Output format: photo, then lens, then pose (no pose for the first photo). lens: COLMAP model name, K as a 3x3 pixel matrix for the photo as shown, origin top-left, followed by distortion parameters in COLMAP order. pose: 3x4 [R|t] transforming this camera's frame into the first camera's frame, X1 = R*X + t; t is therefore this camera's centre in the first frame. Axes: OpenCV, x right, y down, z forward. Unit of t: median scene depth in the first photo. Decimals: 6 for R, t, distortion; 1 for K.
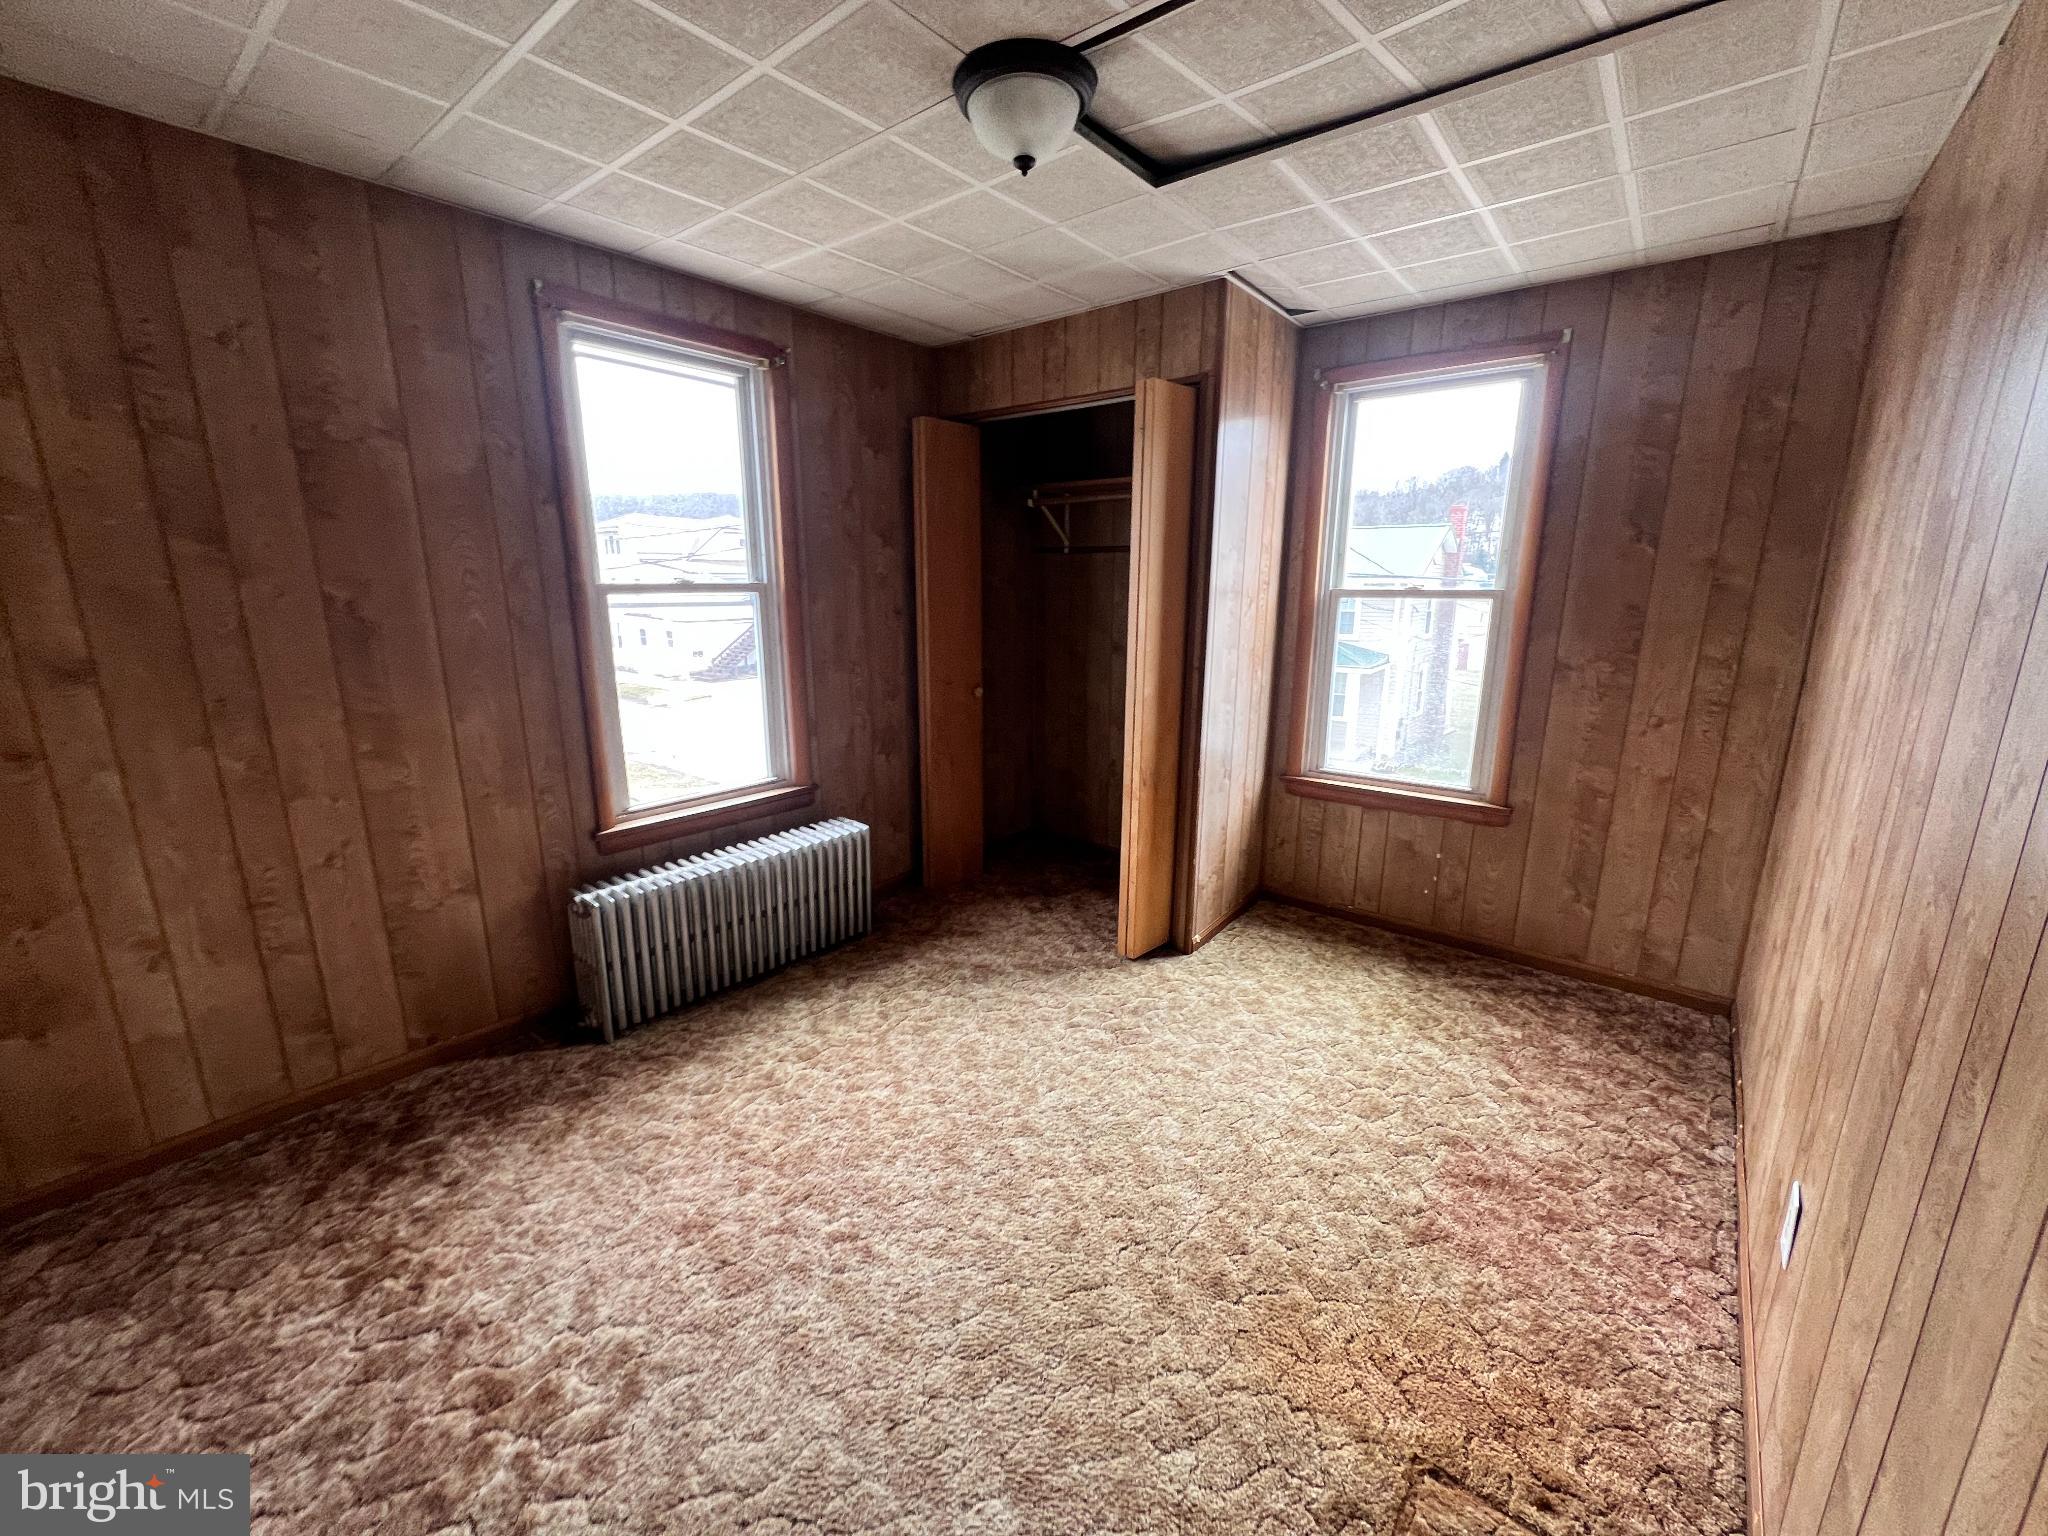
lens RADIAL K [[816.4, 0, 1022.3], [0, 816.4, 772.2], [0, 0, 1]] dist [-0.002001, -0.000123]
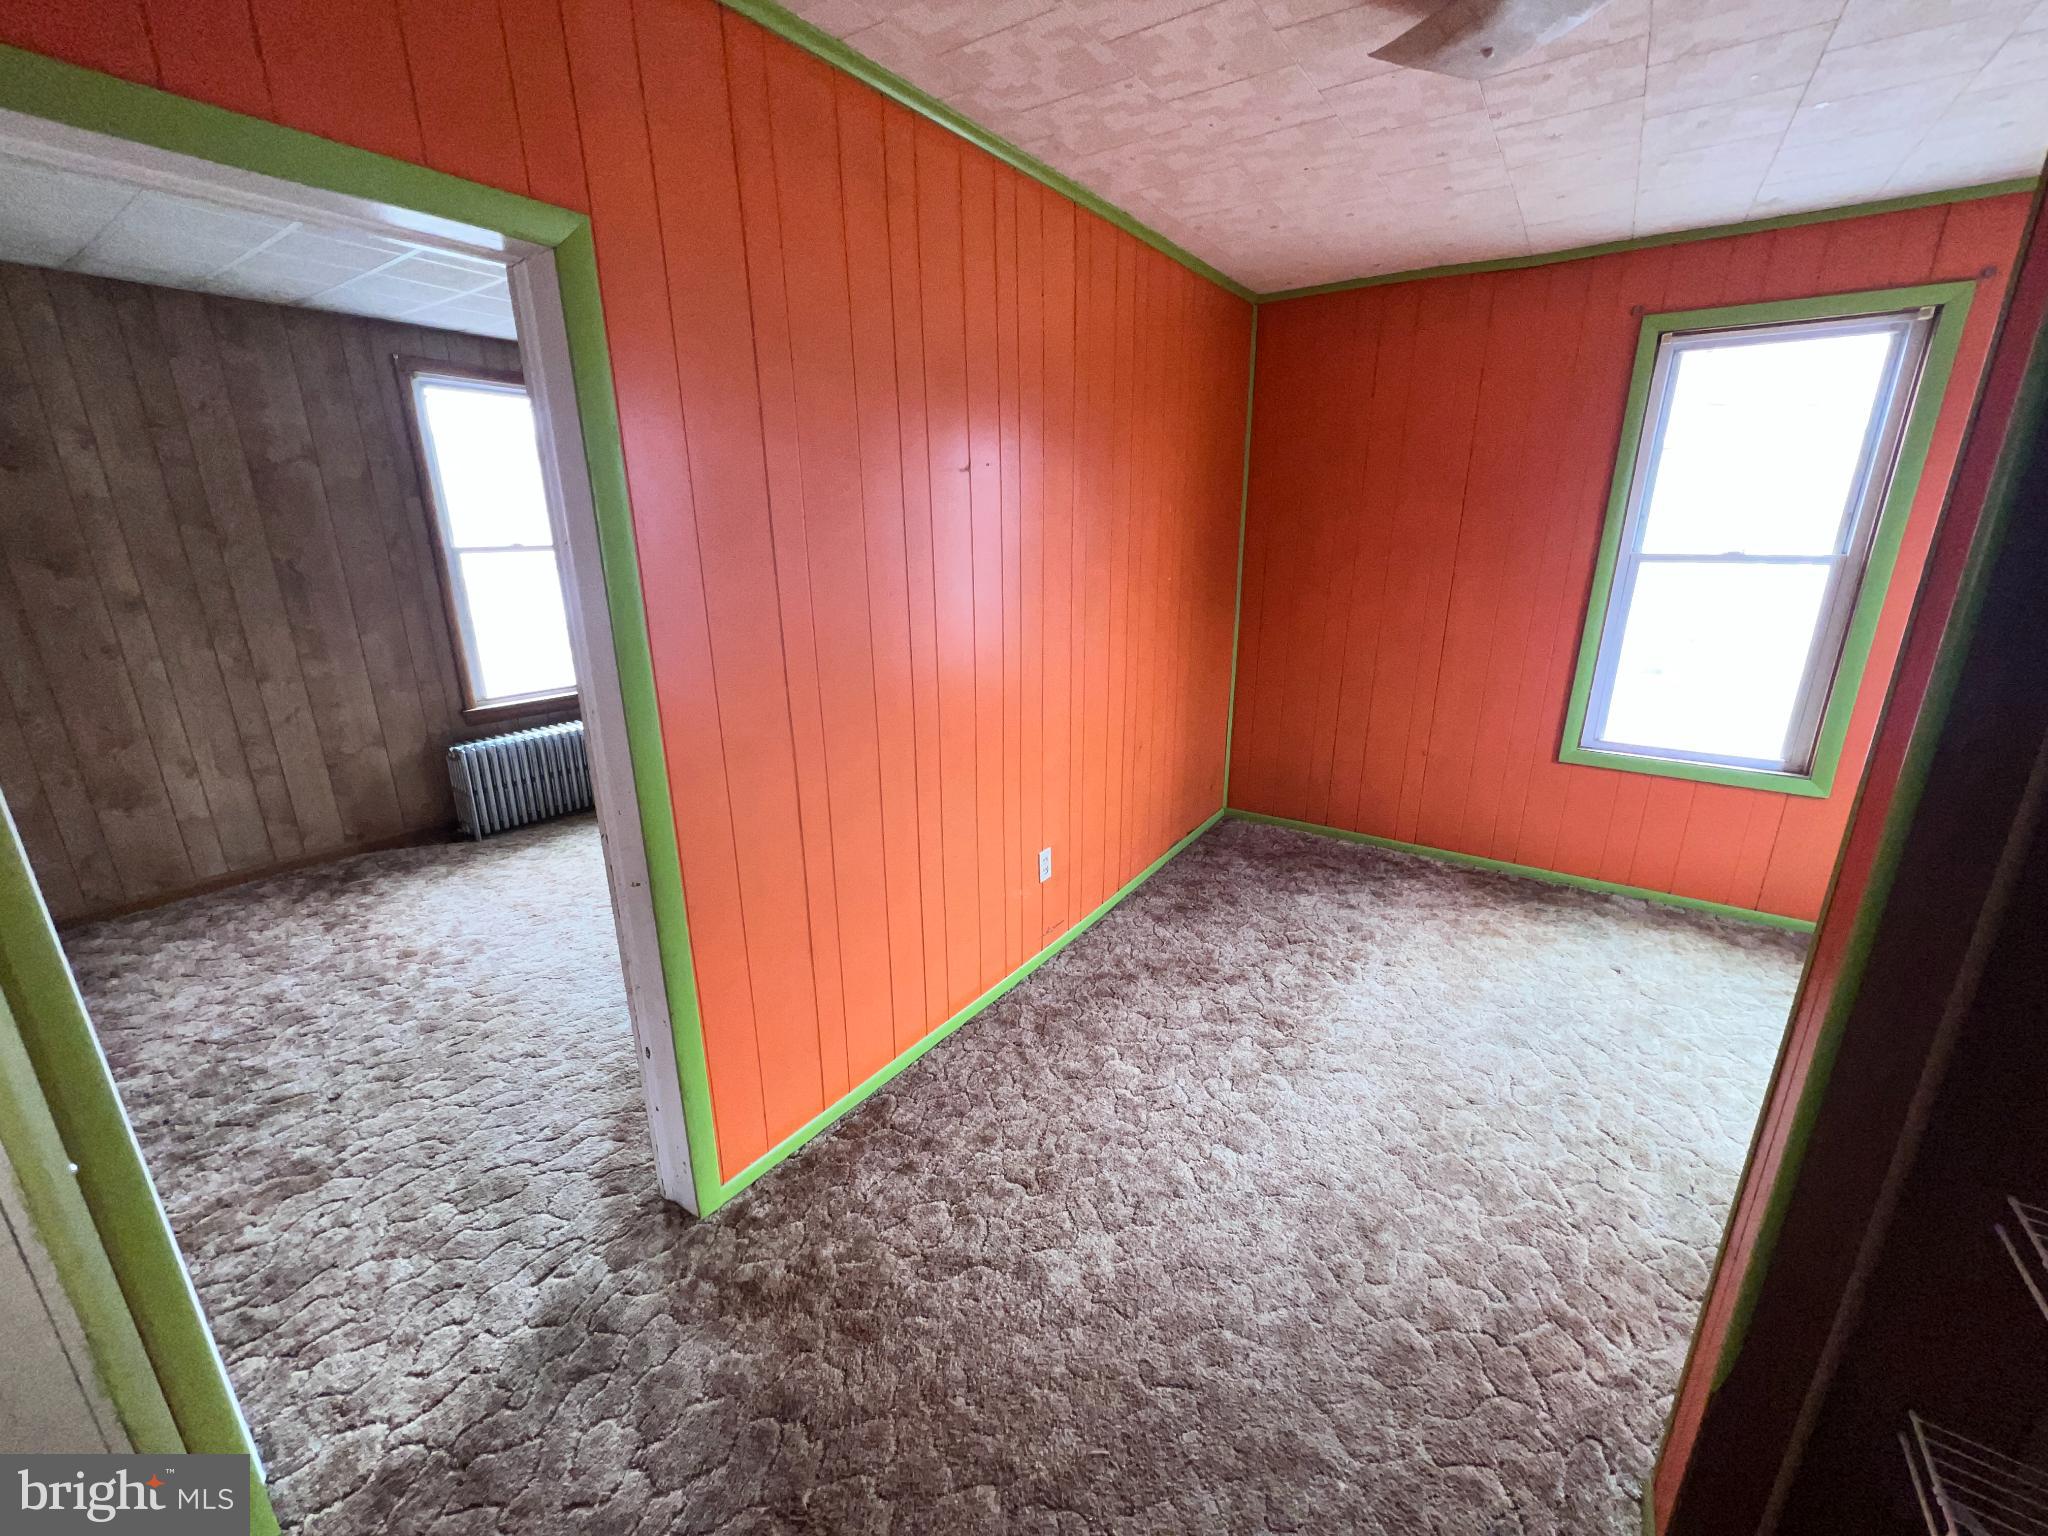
lens RADIAL K [[816.4, 0, 1022.3], [0, 816.4, 772.2], [0, 0, 1]] dist [-0.002001, -0.000123]
pose [[0.996838, -0.030222, 0.073492, 0.521026], [0.025758, 0.997809, 0.060944, 0.154518], [-0.075173, -0.058858, 0.995432, -0.779229]]
